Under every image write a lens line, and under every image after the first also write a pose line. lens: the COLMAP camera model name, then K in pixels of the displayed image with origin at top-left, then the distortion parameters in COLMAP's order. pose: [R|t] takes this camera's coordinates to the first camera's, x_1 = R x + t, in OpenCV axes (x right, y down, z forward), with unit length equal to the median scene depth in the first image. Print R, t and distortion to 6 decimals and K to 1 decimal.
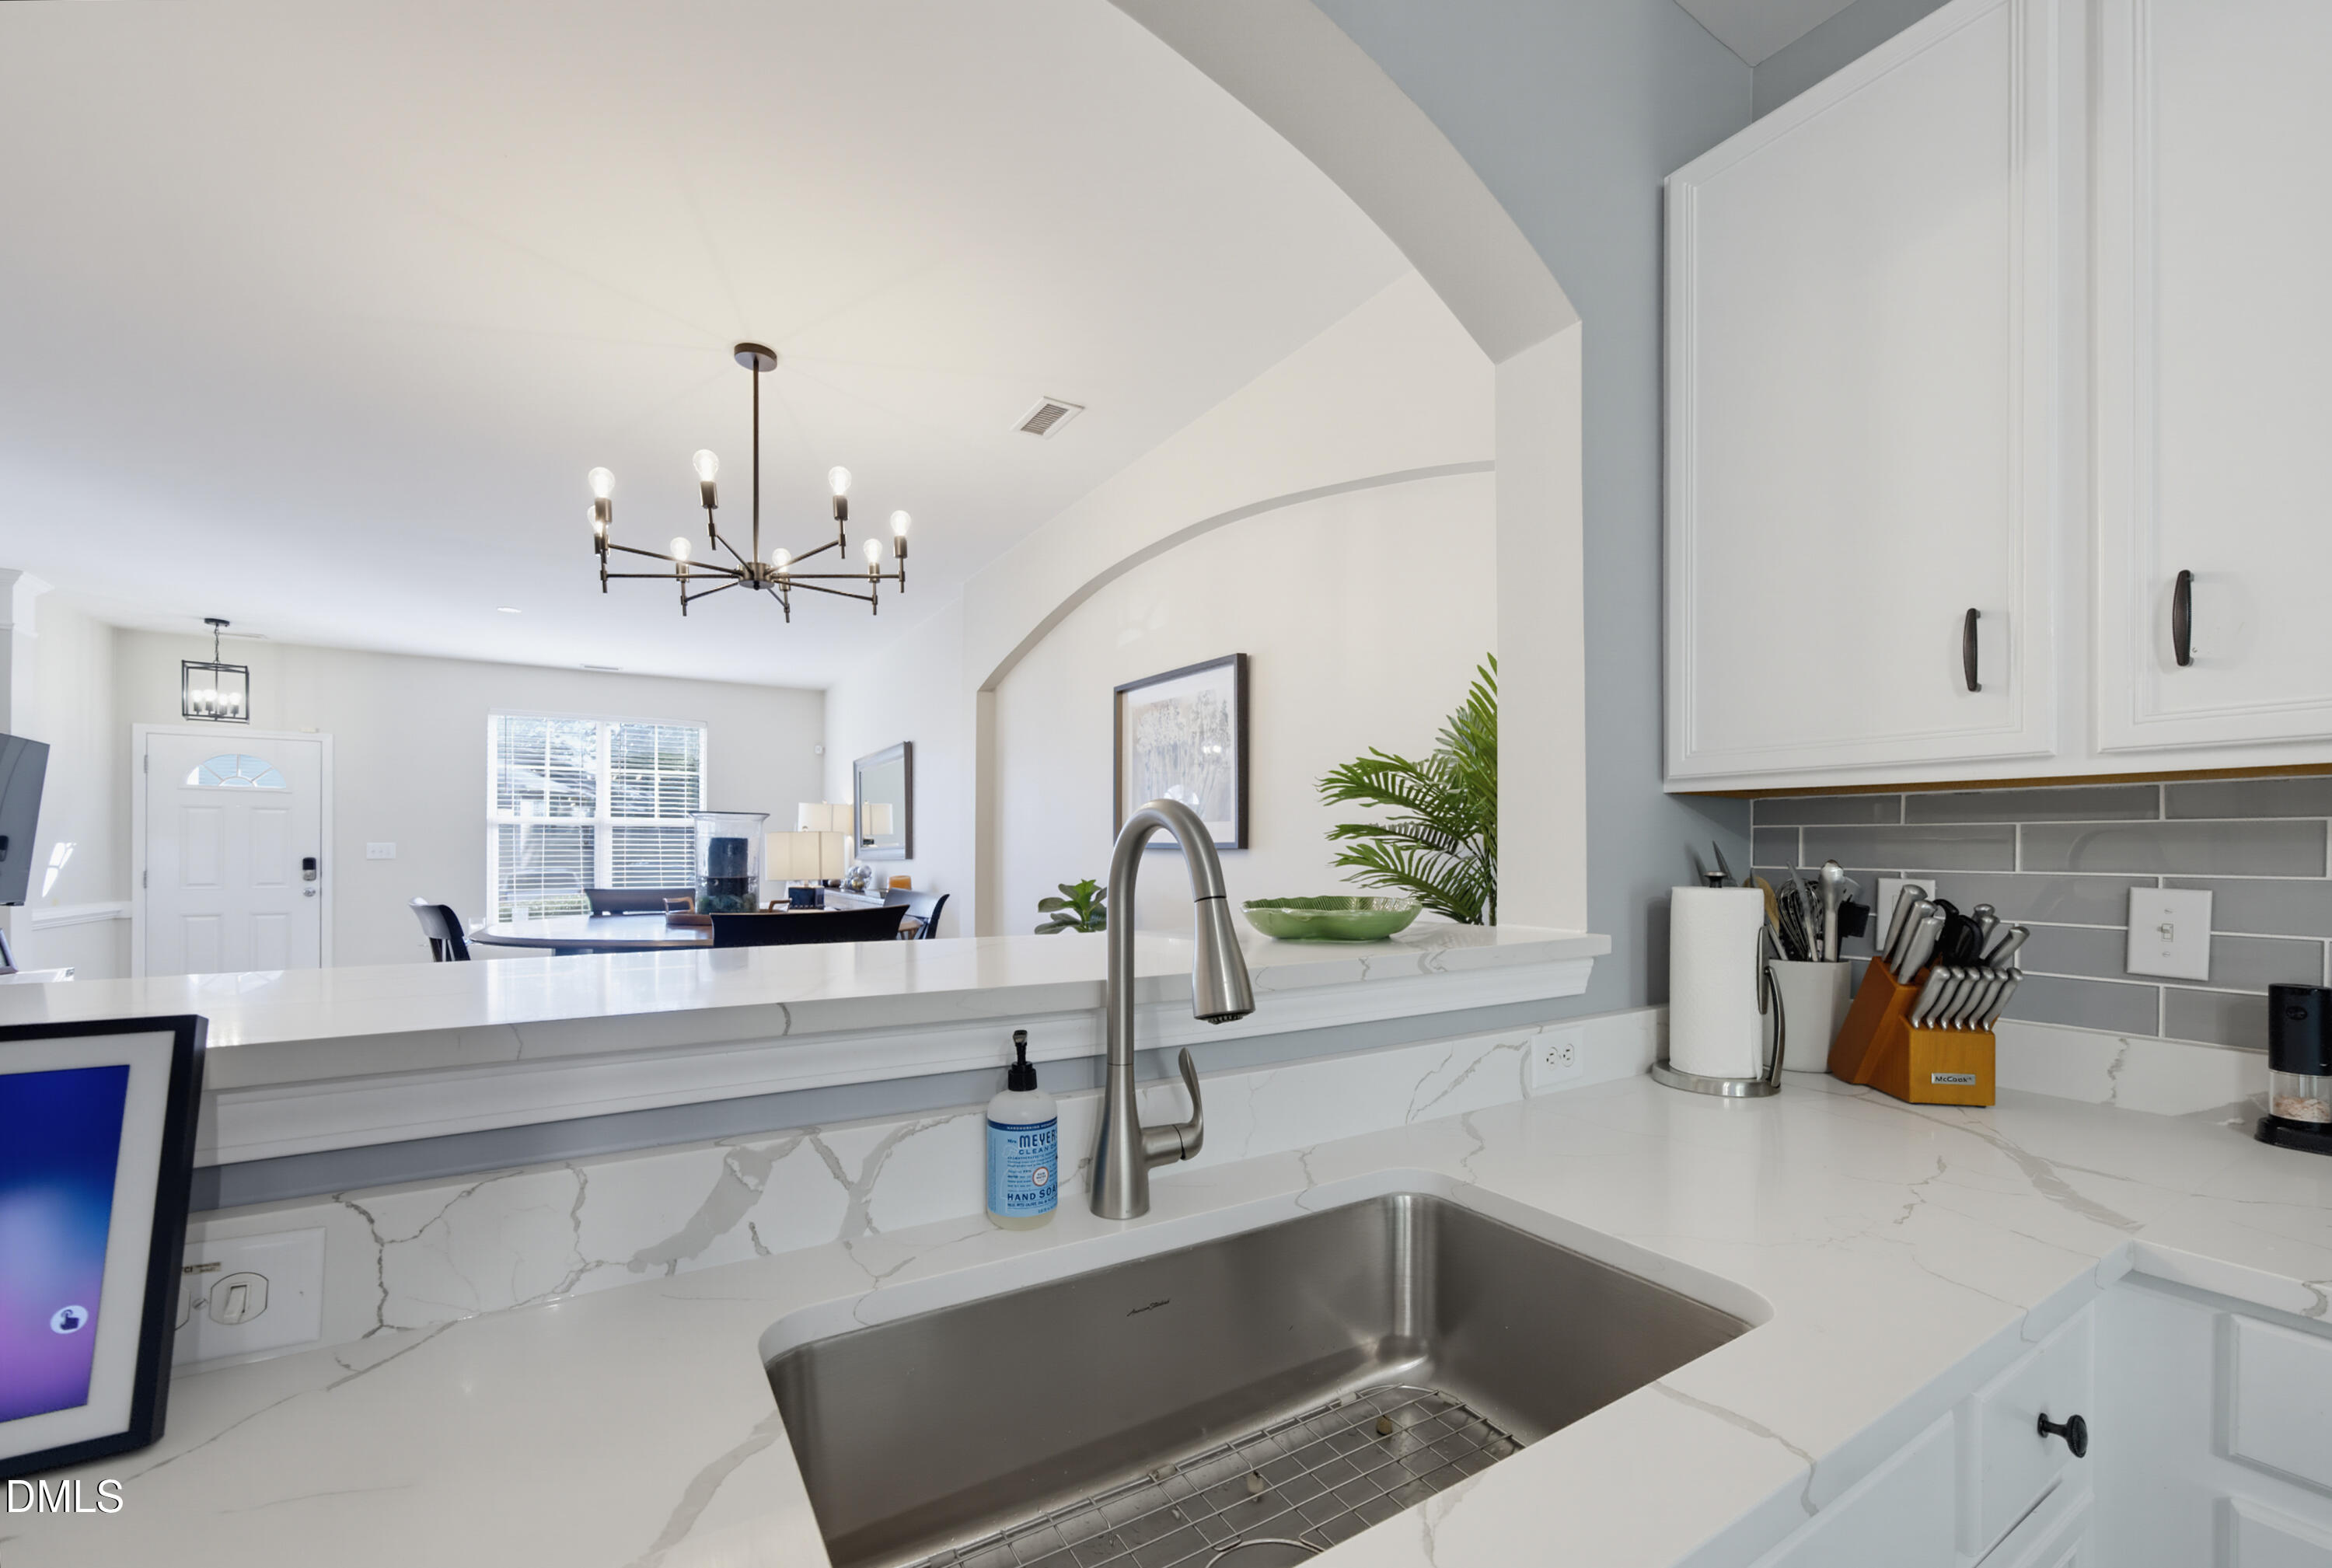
lens RADIAL K [[942.4, 0, 1114.6], [0, 942.4, 843.4], [0, 0, 1]] dist [0.030963, 0.000140]
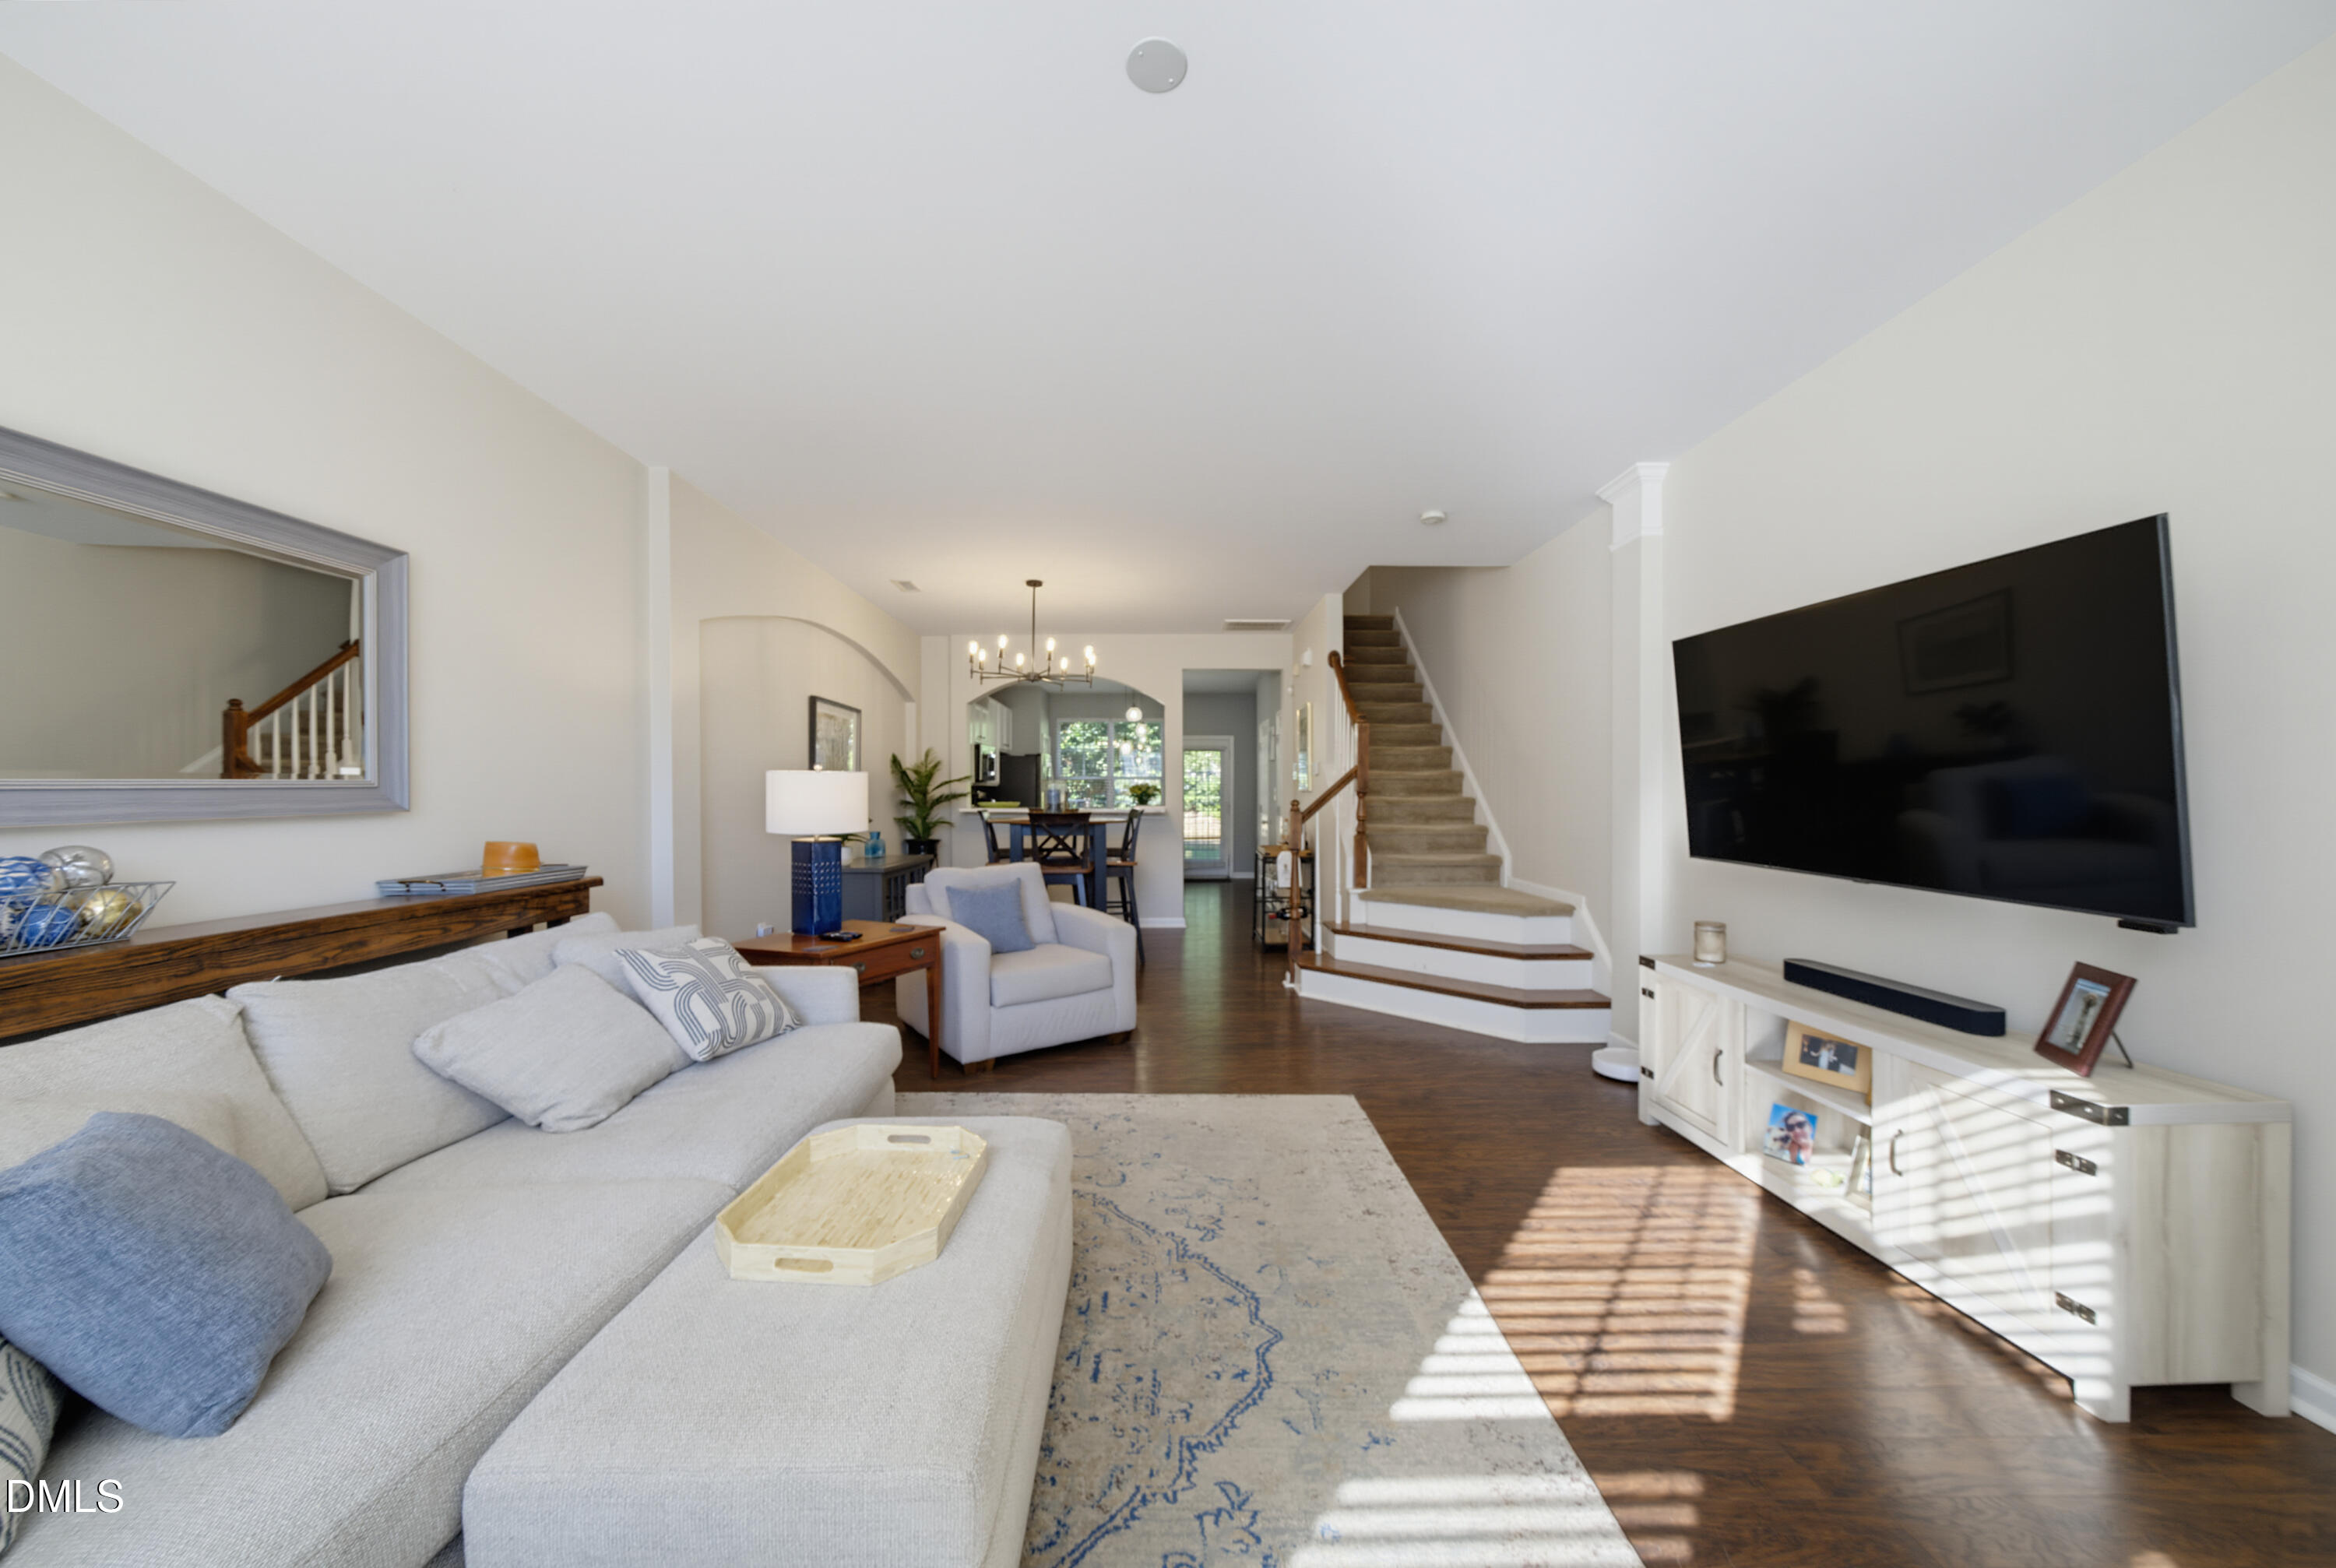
lens RADIAL K [[821.0, 0, 1166.7], [0, 821.0, 807.8], [0, 0, 1]] dist [-0.029060, 0.020848]
pose [[-0.880376, -0.007971, 0.474210, -0.870062], [-0.003649, 0.999943, 0.010033, 0.010203], [-0.474263, 0.007102, -0.880355, 1.406971]]
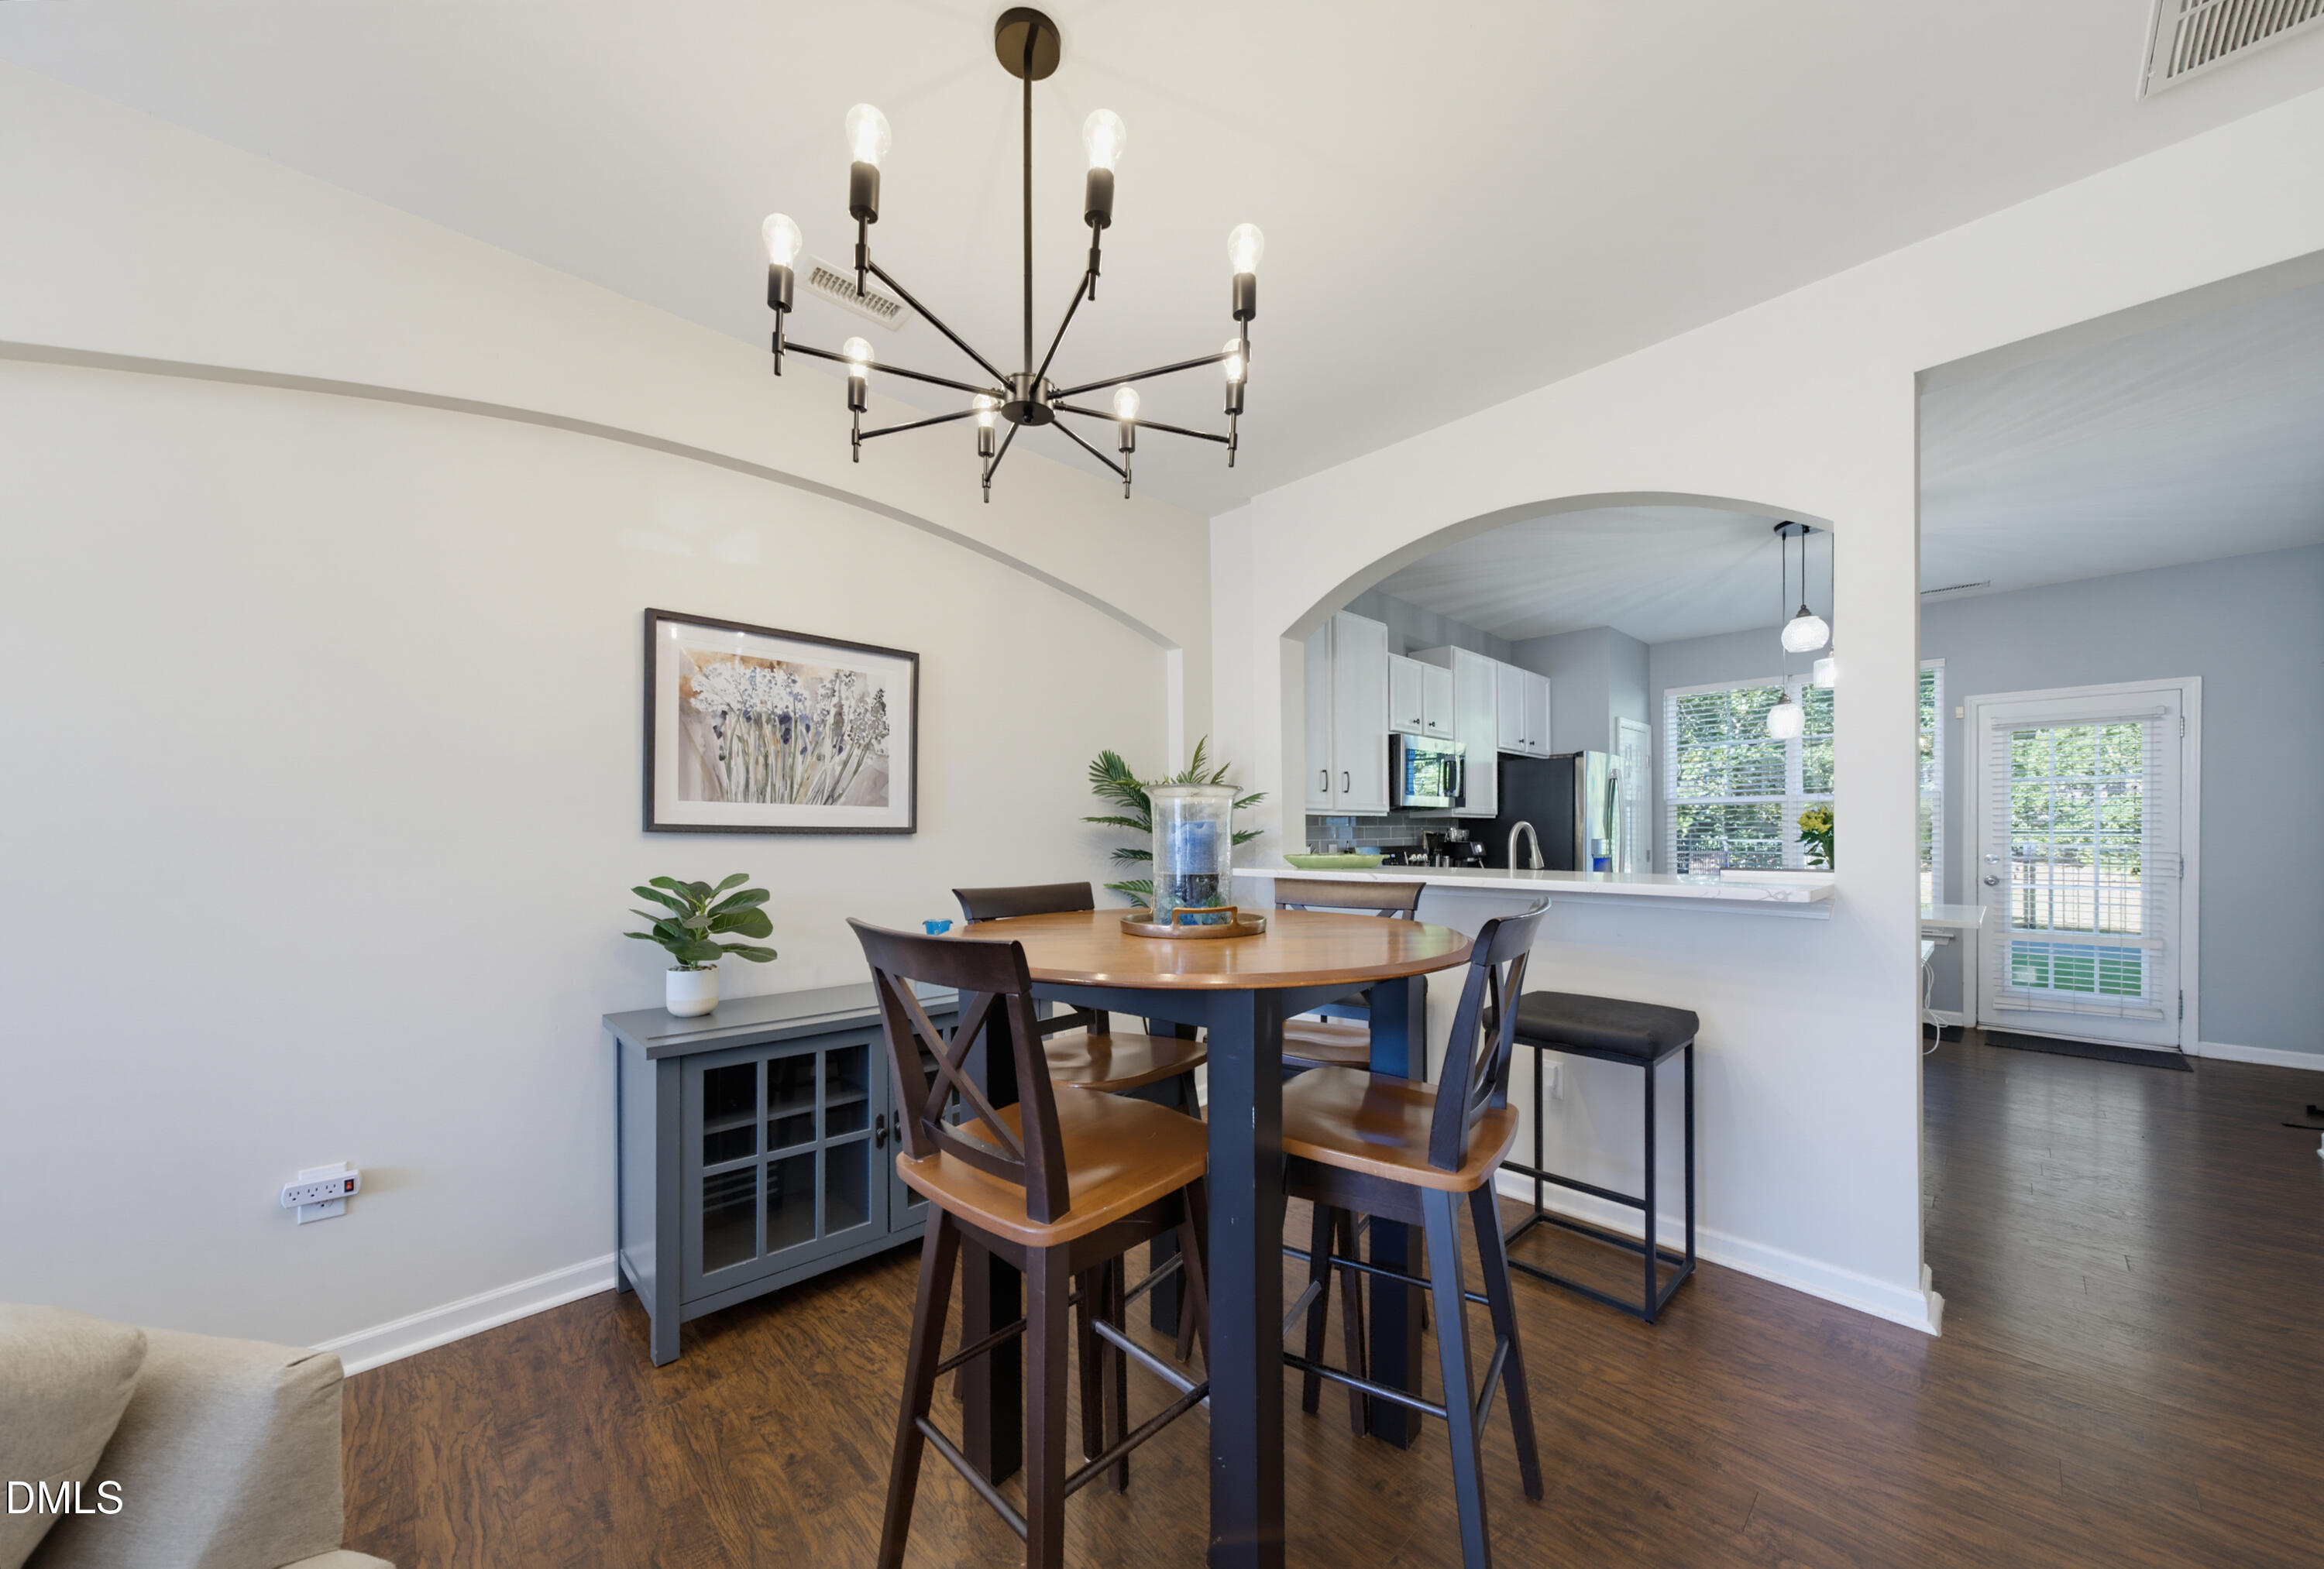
lens RADIAL K [[780.4, 0, 1173.3], [0, 780.4, 834.8], [0, 0, 1]] dist [-0.016552, 0.000053]
pose [[-0.237589, -0.006328, 0.971345, -0.464275], [-0.004688, 0.999975, 0.005368, -0.000694], [-0.971354, -0.003278, -0.237613, 0.538714]]
